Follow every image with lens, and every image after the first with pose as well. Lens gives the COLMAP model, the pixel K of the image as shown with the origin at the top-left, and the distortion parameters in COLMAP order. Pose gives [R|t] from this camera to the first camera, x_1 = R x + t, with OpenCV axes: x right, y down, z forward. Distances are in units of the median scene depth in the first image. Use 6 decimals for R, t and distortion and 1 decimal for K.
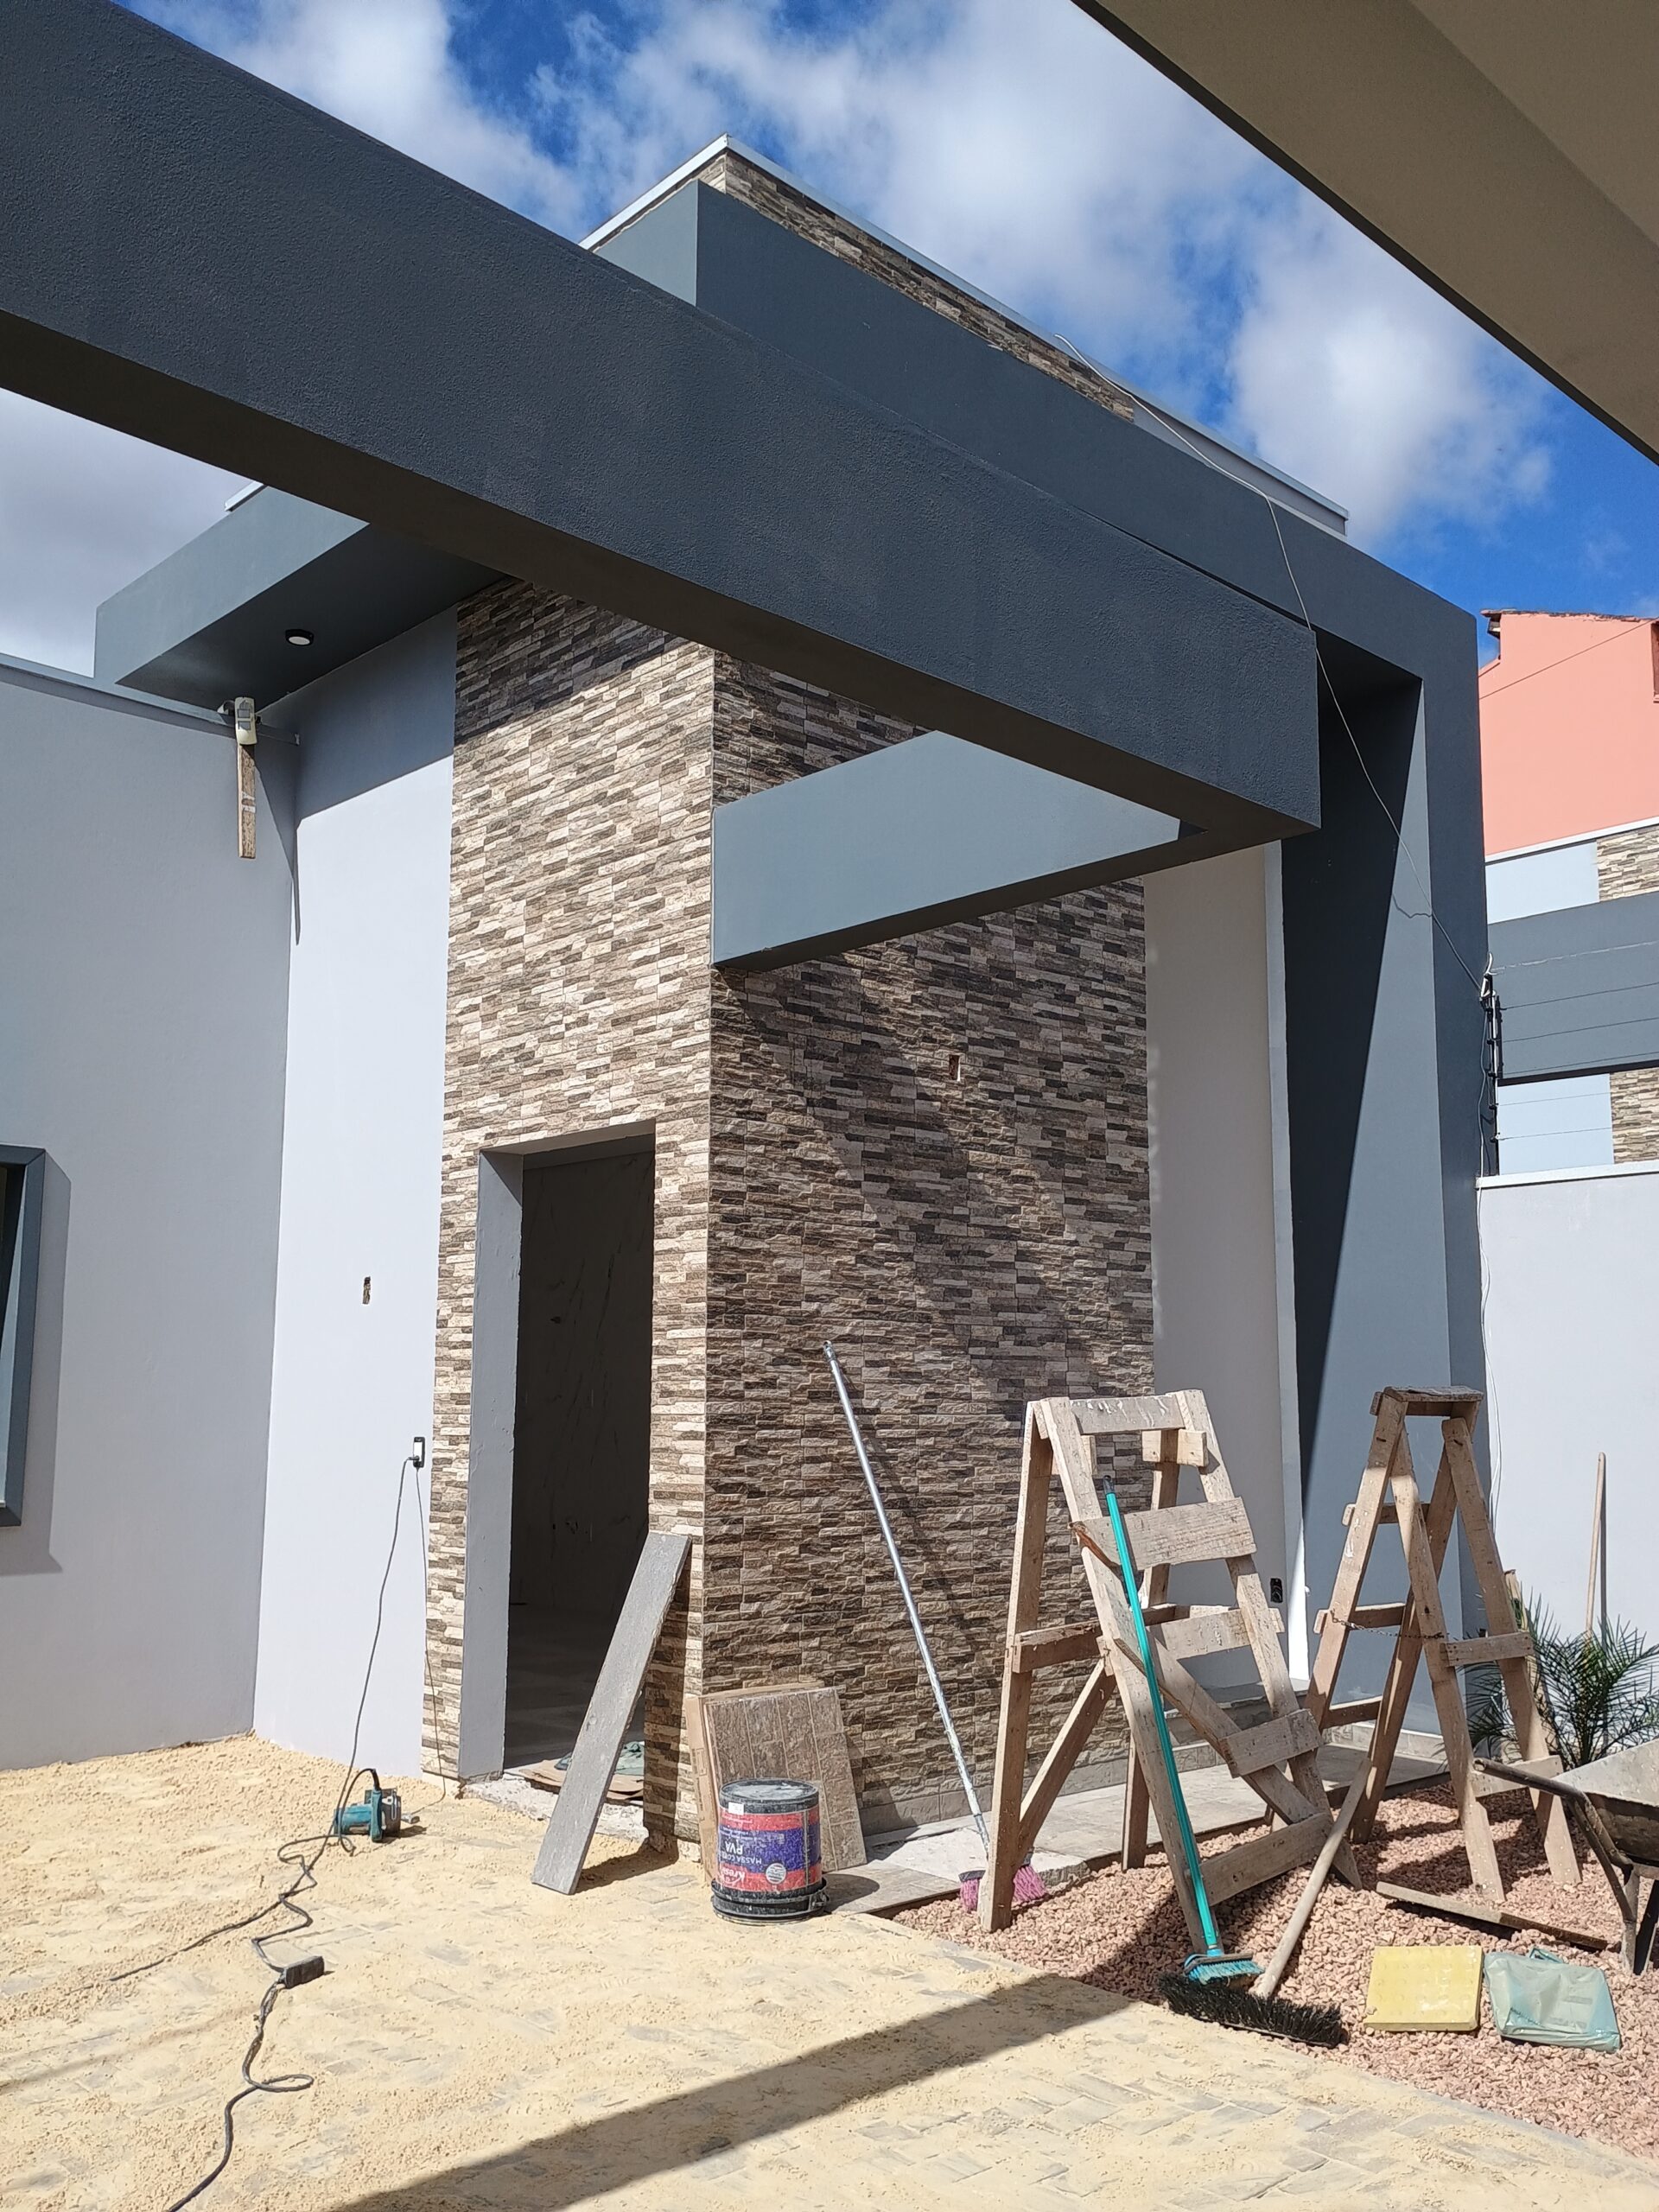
lens RADIAL K [[1969.8, 0, 847.7], [0, 1969.8, 1099.3], [0, 0, 1]] dist [0.051752, -0.028411]
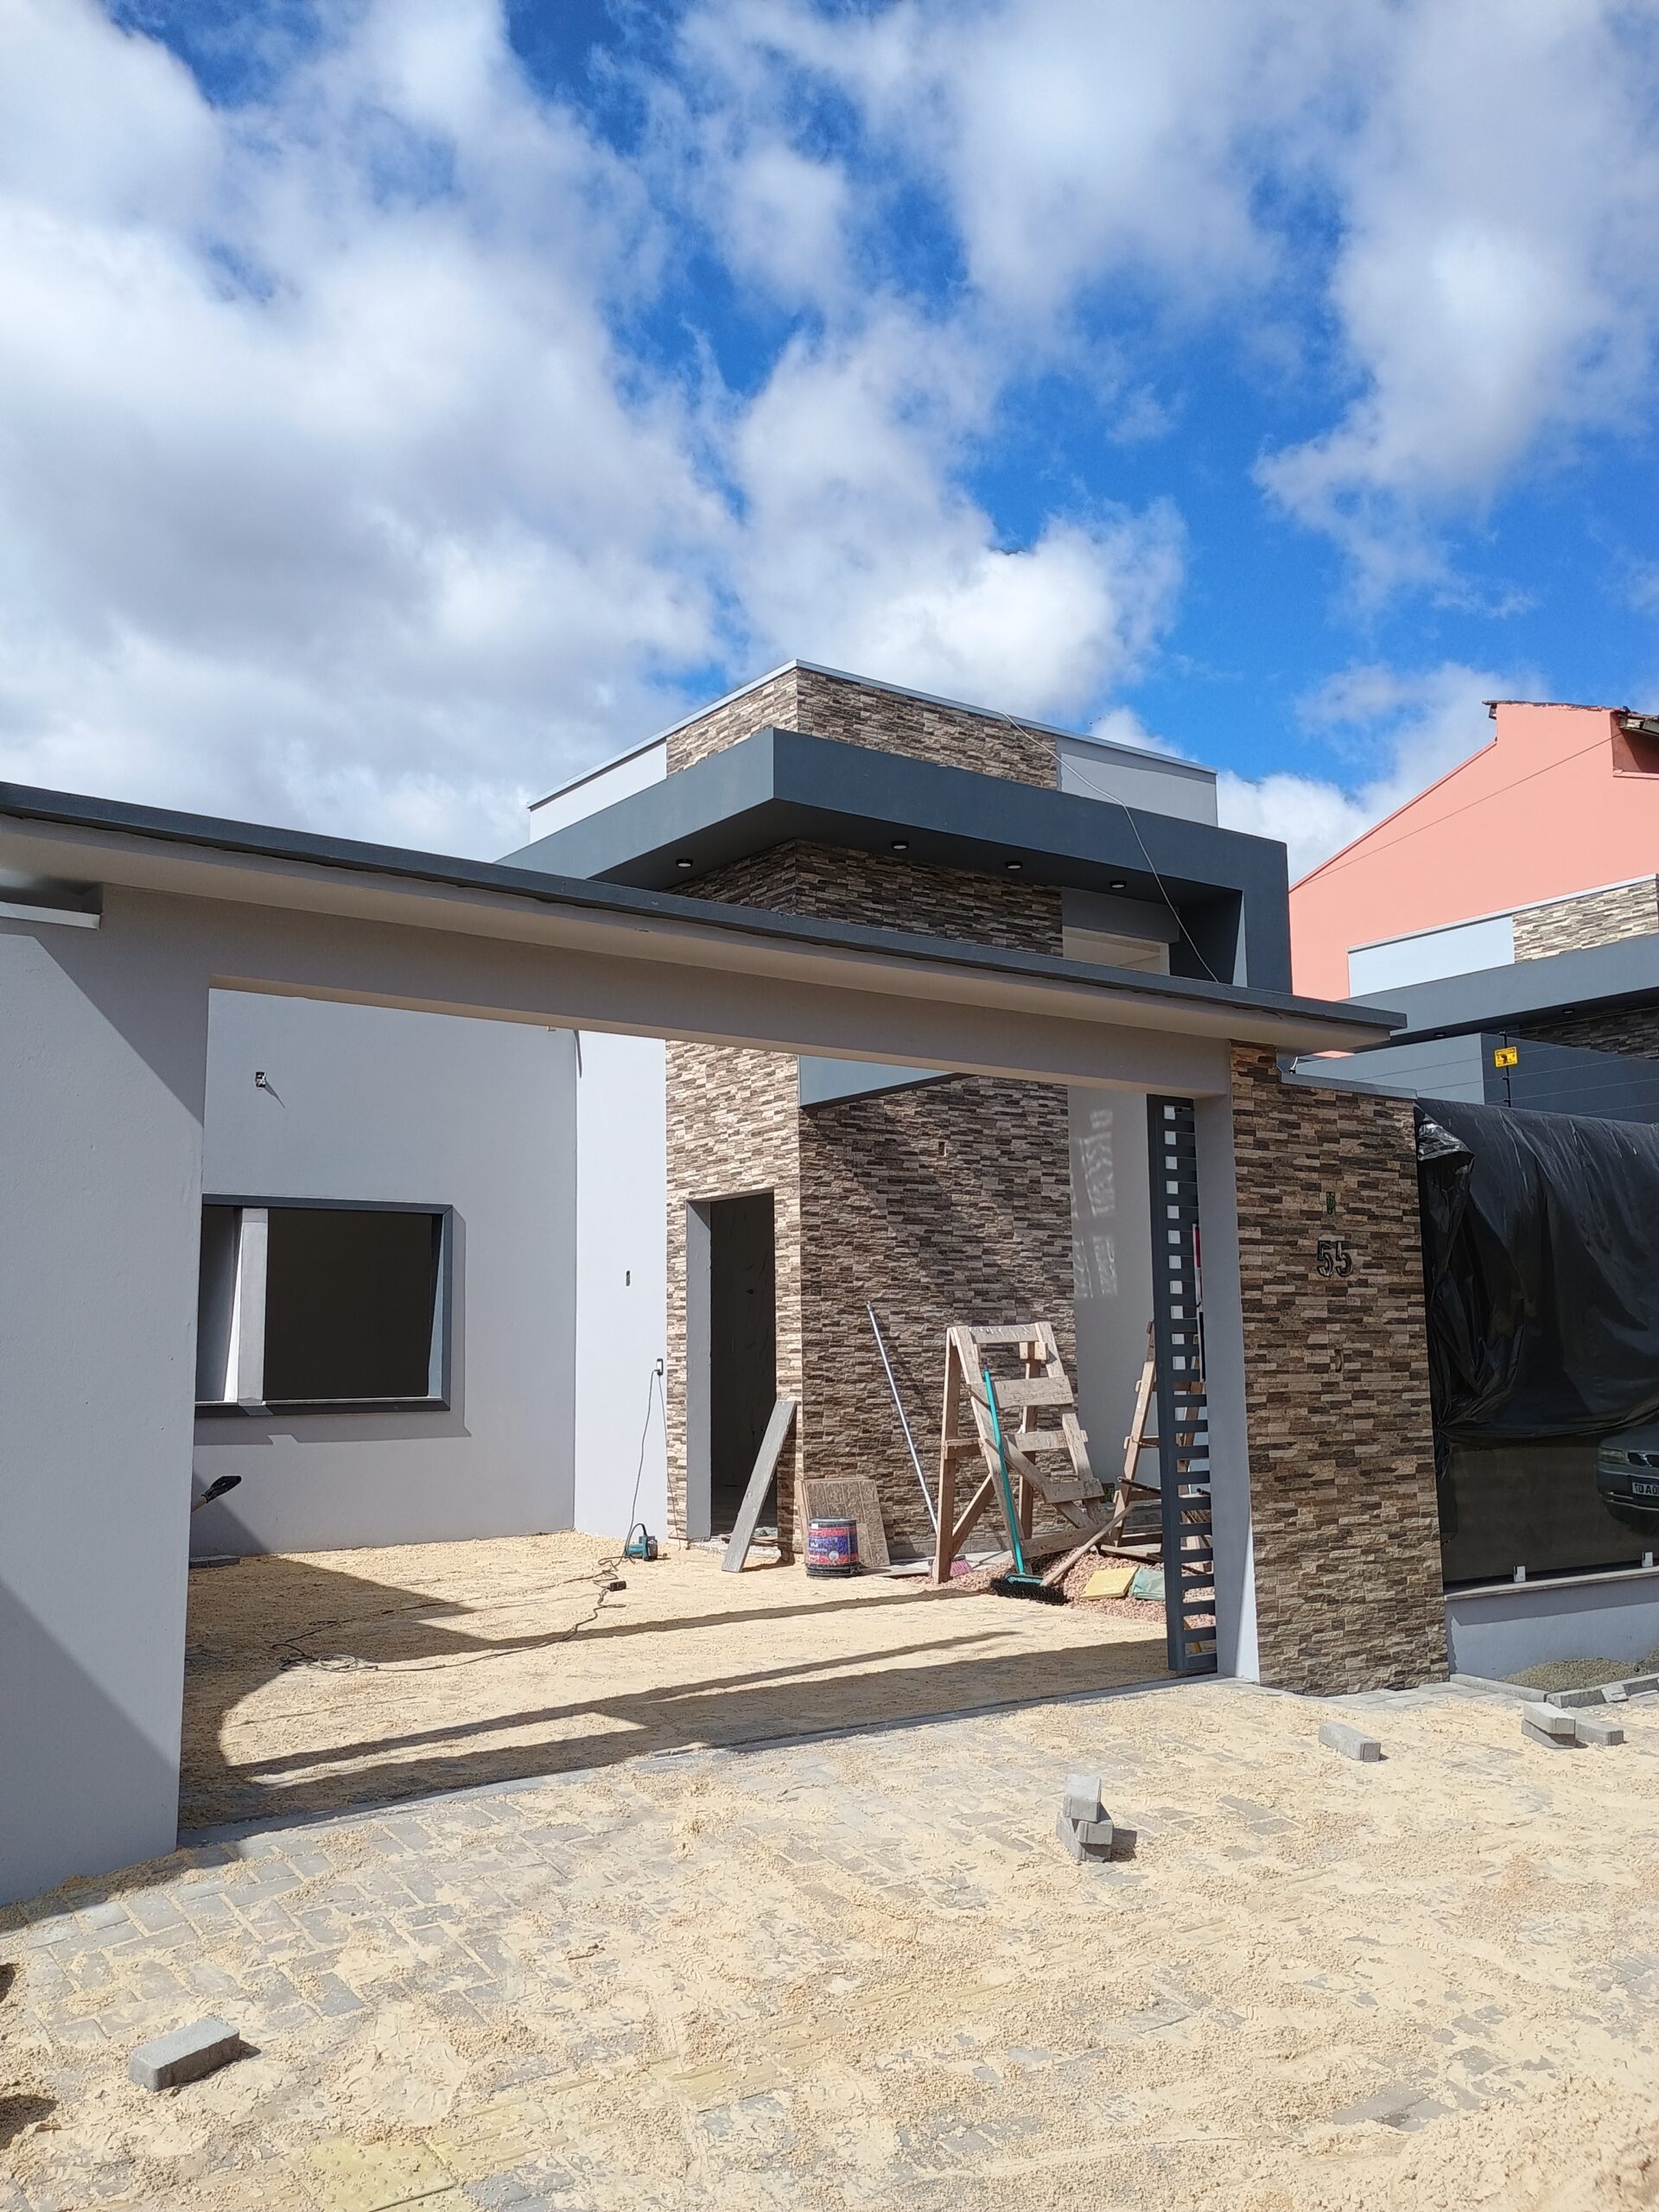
lens RADIAL K [[1969.8, 0, 848.0], [0, 1969.8, 1076.7], [0, 0, 1]] dist [0.051752, -0.028411]
pose [[0.992648, -0.035385, -0.115746, 0.189711], [0.036021, 0.999345, 0.003401, -0.096342], [0.115550, -0.007546, 0.993273, -0.848336]]
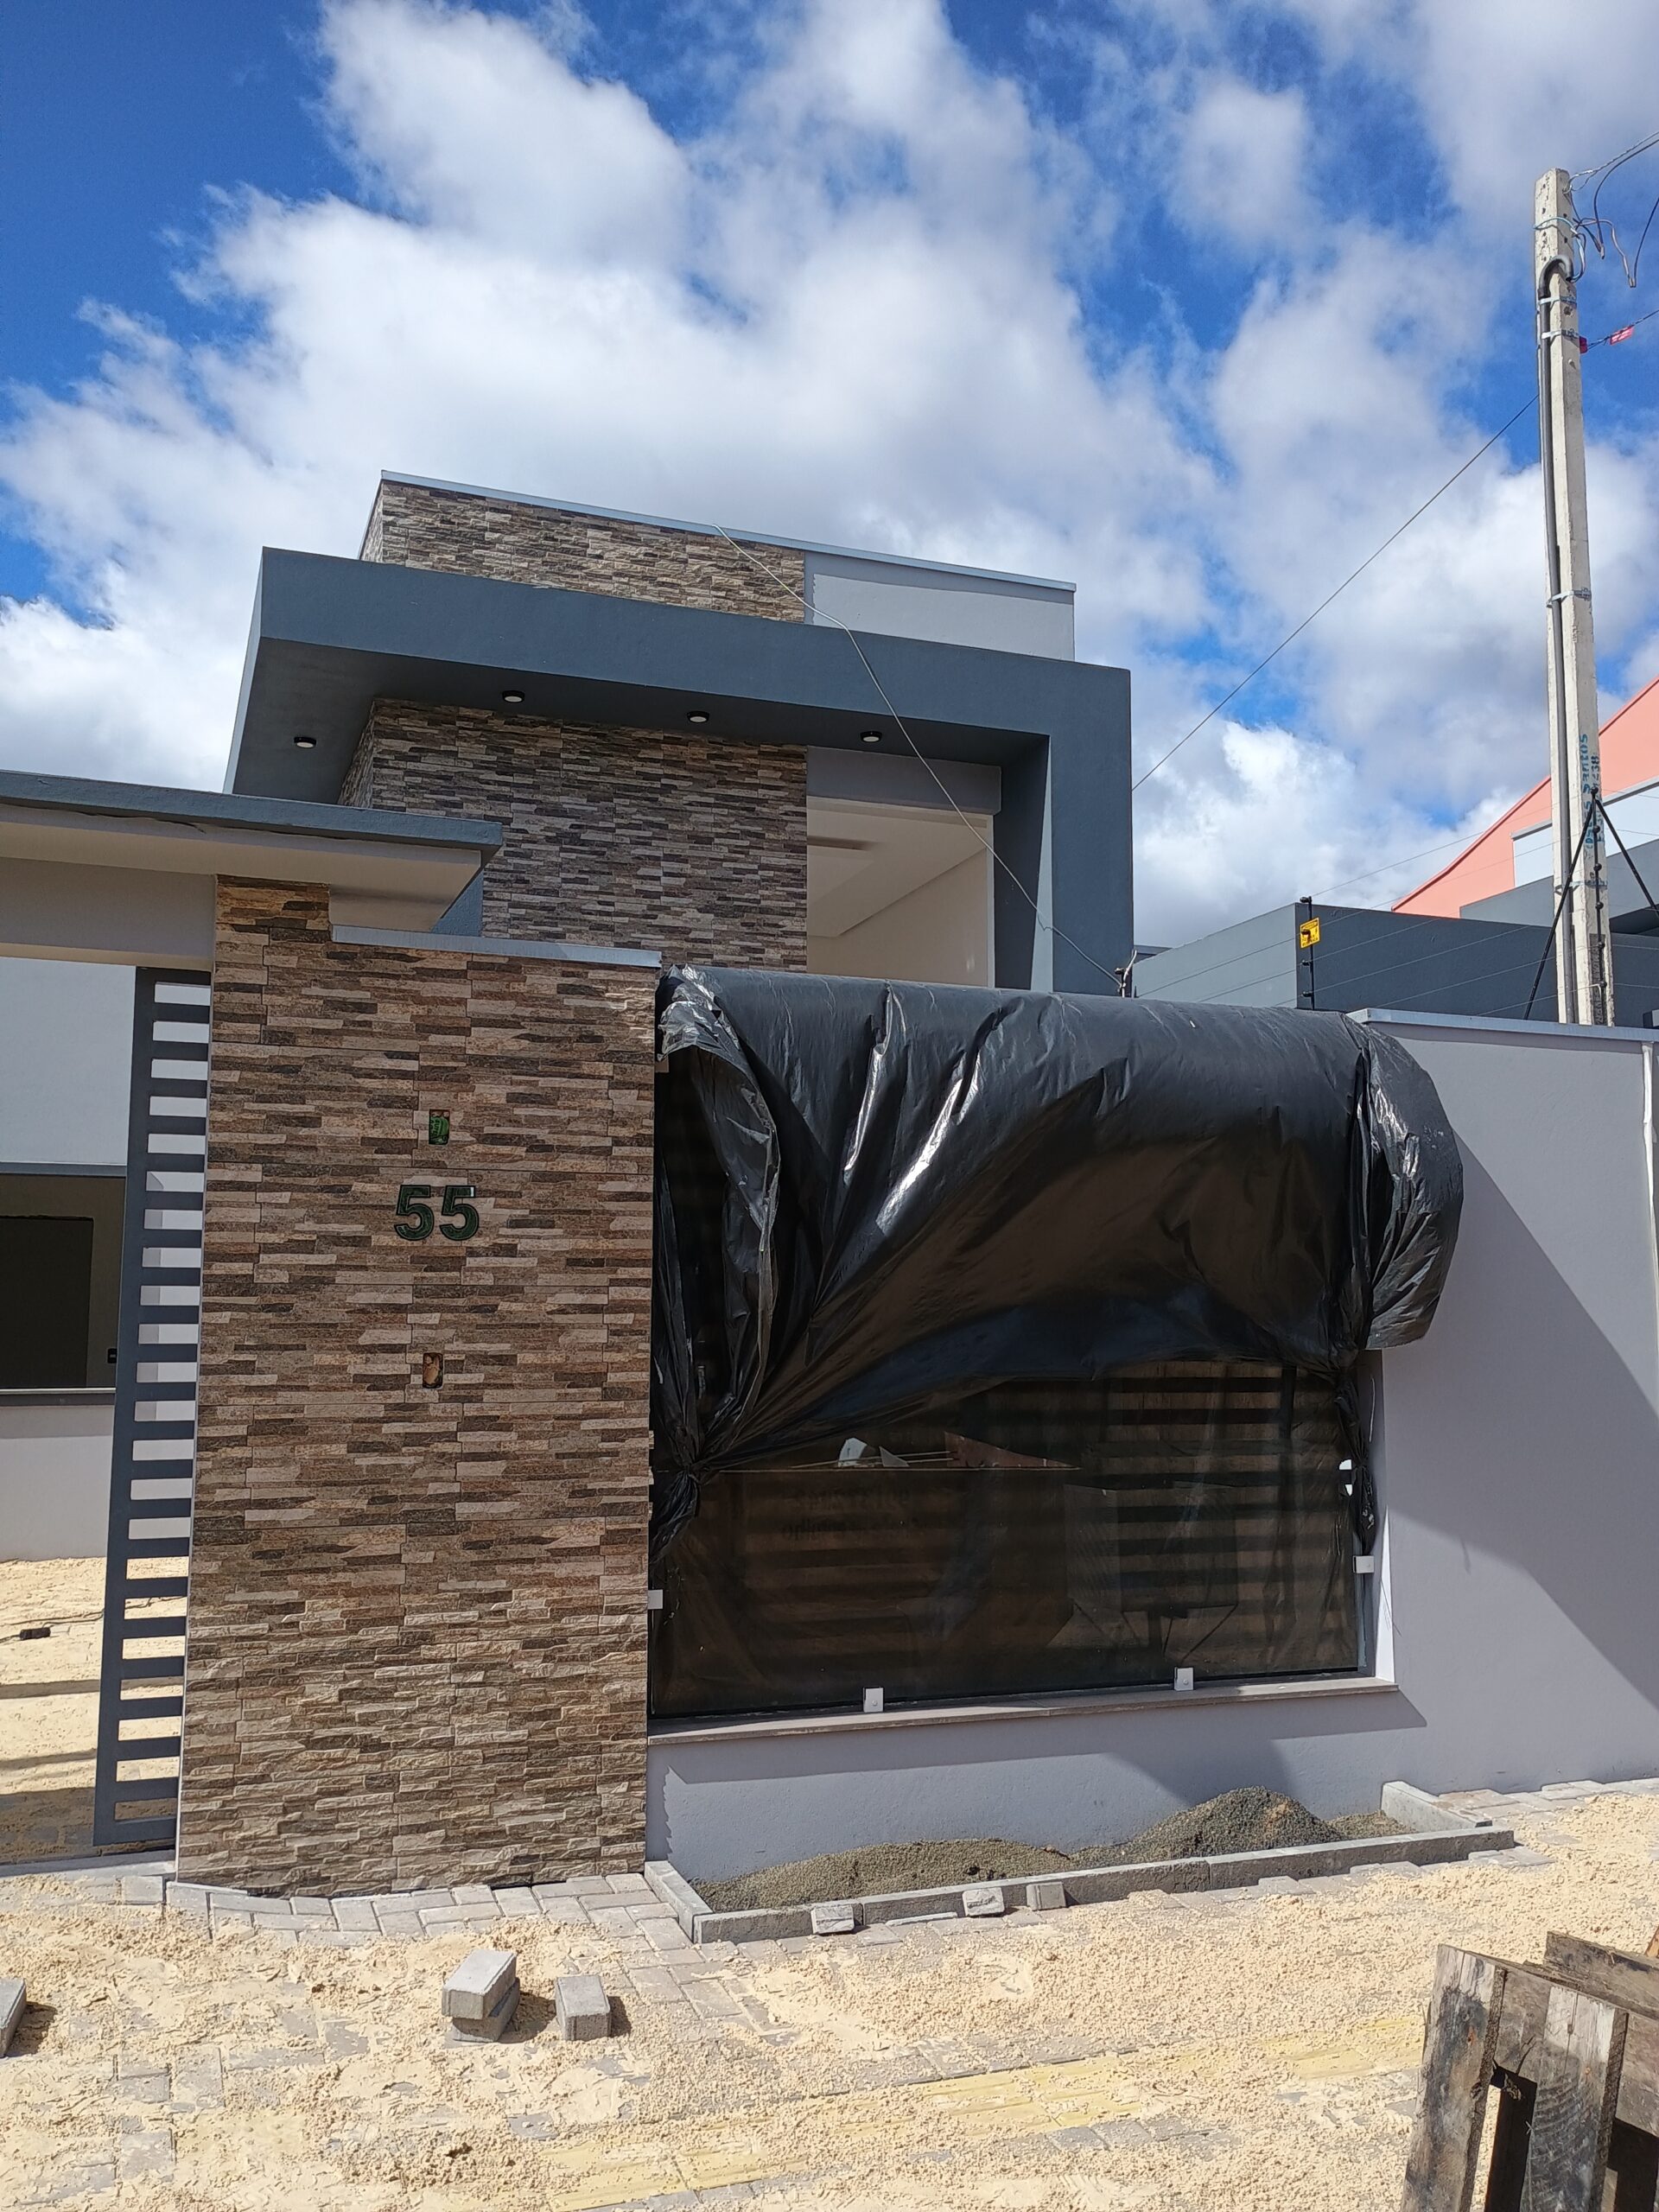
lens RADIAL K [[1969.8, 0, 836.8], [0, 1969.8, 1106.5], [0, 0, 1]] dist [0.051752, -0.028411]
pose [[0.922006, -0.052141, -0.383650, 0.799294], [0.063584, 0.997828, 0.017194, -0.013846], [0.381920, -0.040247, 0.923319, -0.260417]]
